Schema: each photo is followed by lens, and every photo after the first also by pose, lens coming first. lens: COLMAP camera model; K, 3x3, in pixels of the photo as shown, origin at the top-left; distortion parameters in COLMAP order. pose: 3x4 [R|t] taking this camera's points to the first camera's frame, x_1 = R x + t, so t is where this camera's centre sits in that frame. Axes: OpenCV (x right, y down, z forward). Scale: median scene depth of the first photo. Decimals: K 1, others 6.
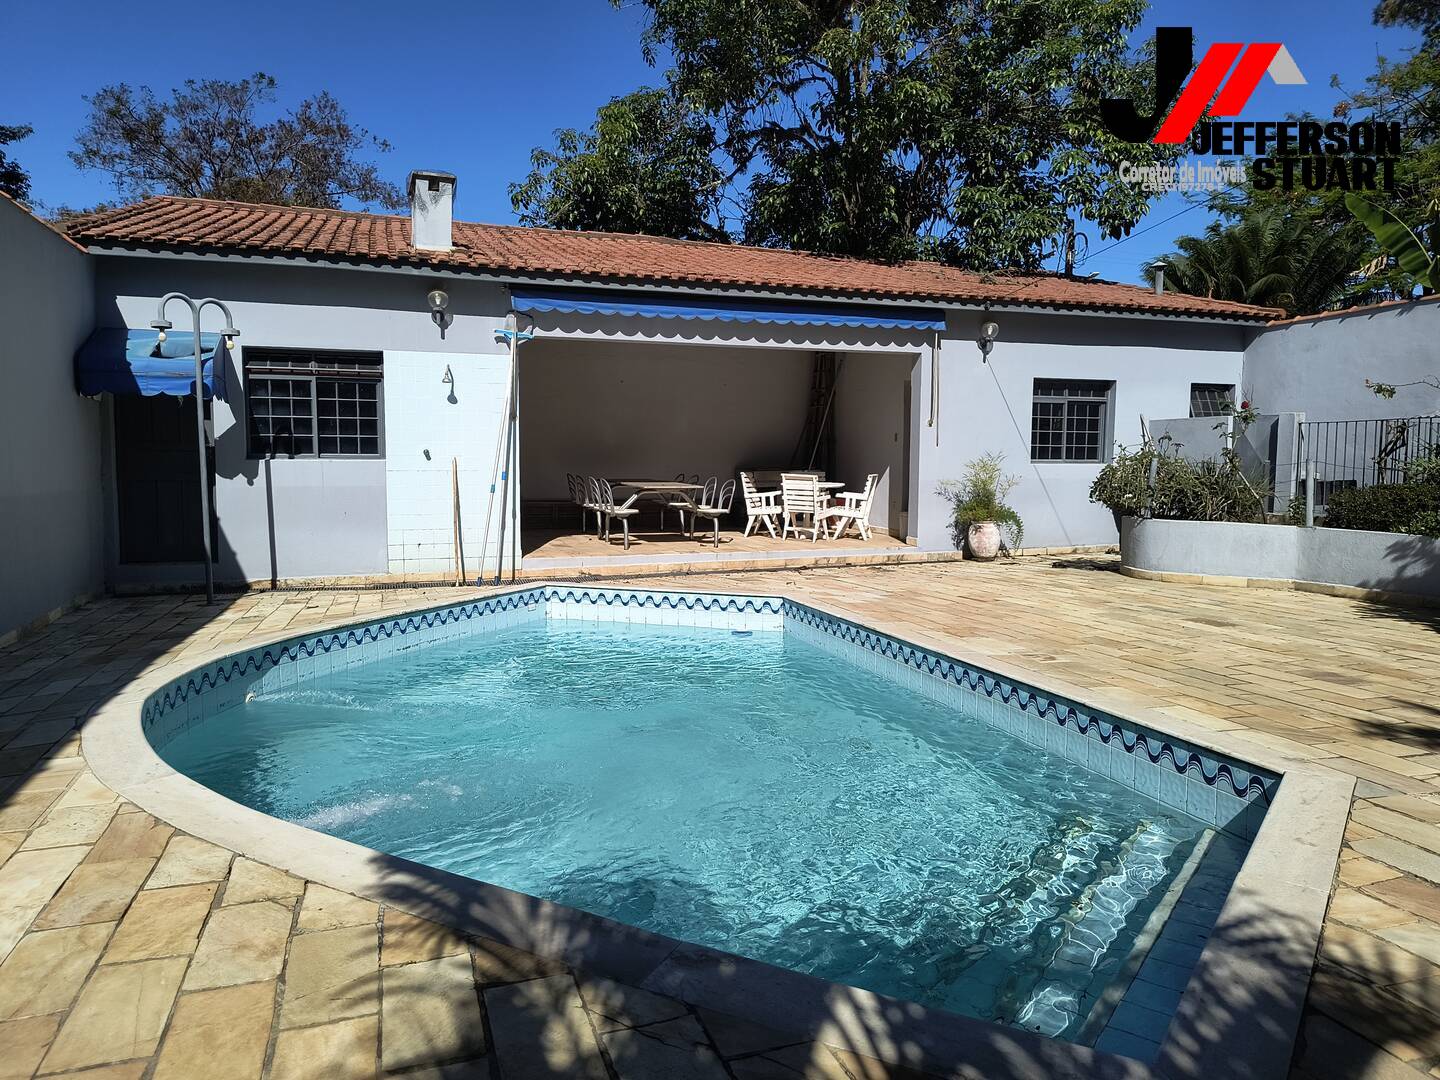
lens RADIAL K [[986.4, 0, 715.5], [0, 986.4, 541.7], [0, 0, 1]] dist [0.042730, -0.039590]
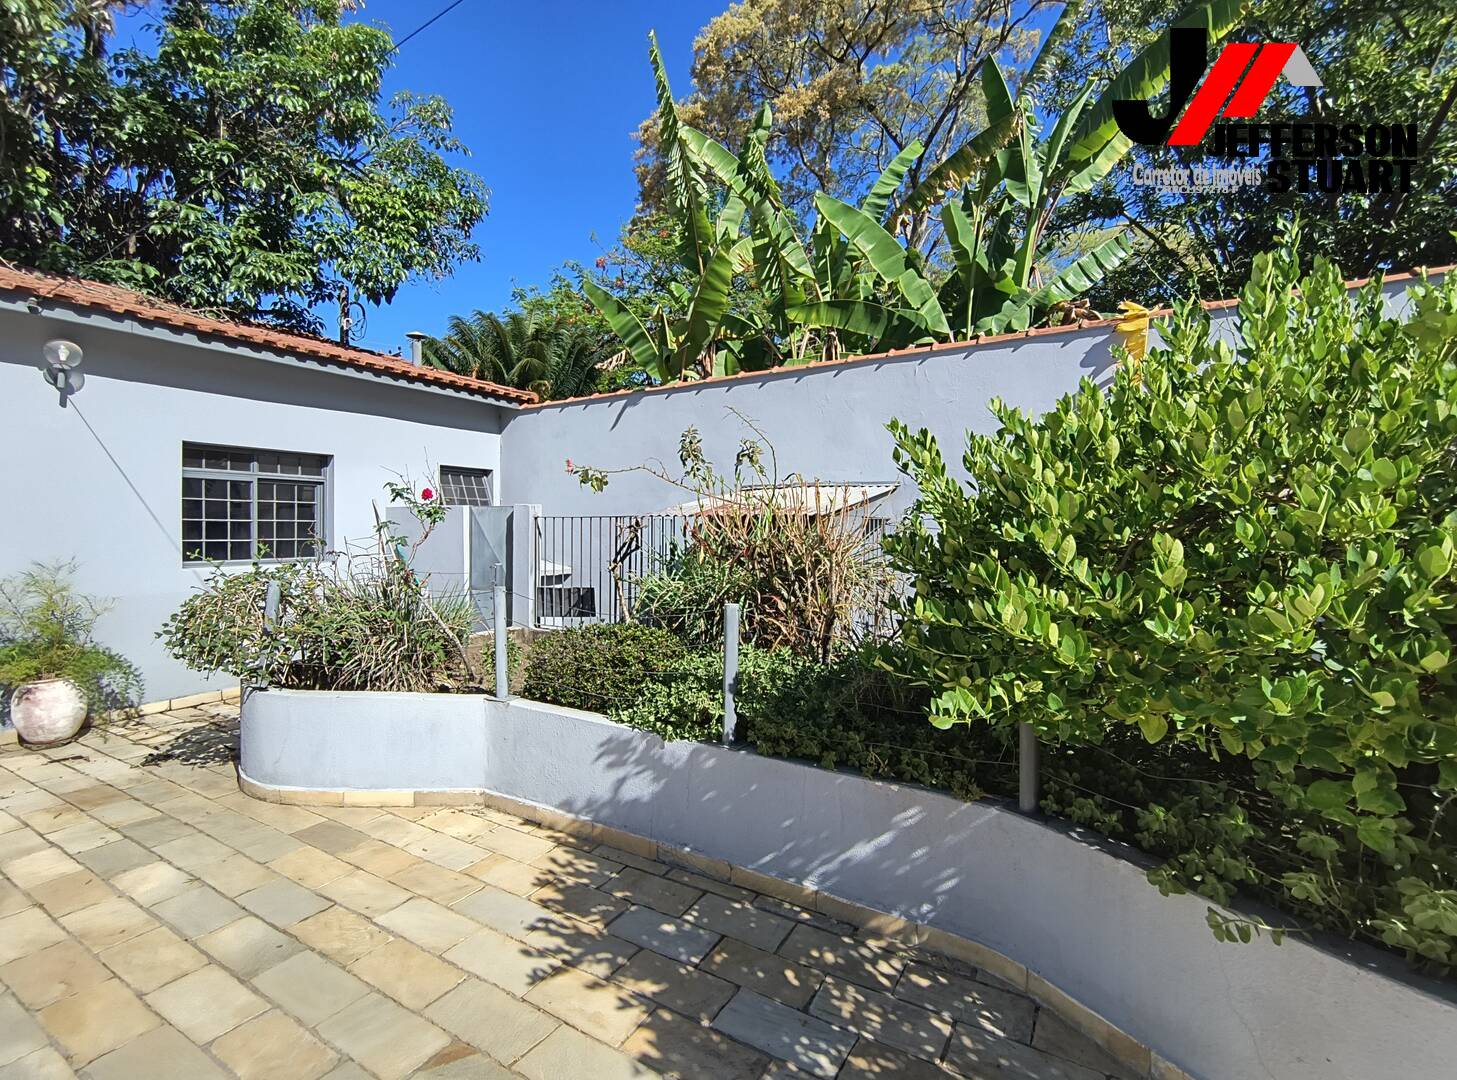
lens RADIAL K [[677.7, 0, 729.4], [0, 677.7, 538.7], [0, 0, 1]] dist [-0.000878, 0.001345]
pose [[0.765546, -0.011992, 0.643269, 0.300242], [0.050079, 0.997904, -0.040995, -0.060237], [-0.641429, 0.063598, 0.764542, 0.405078]]
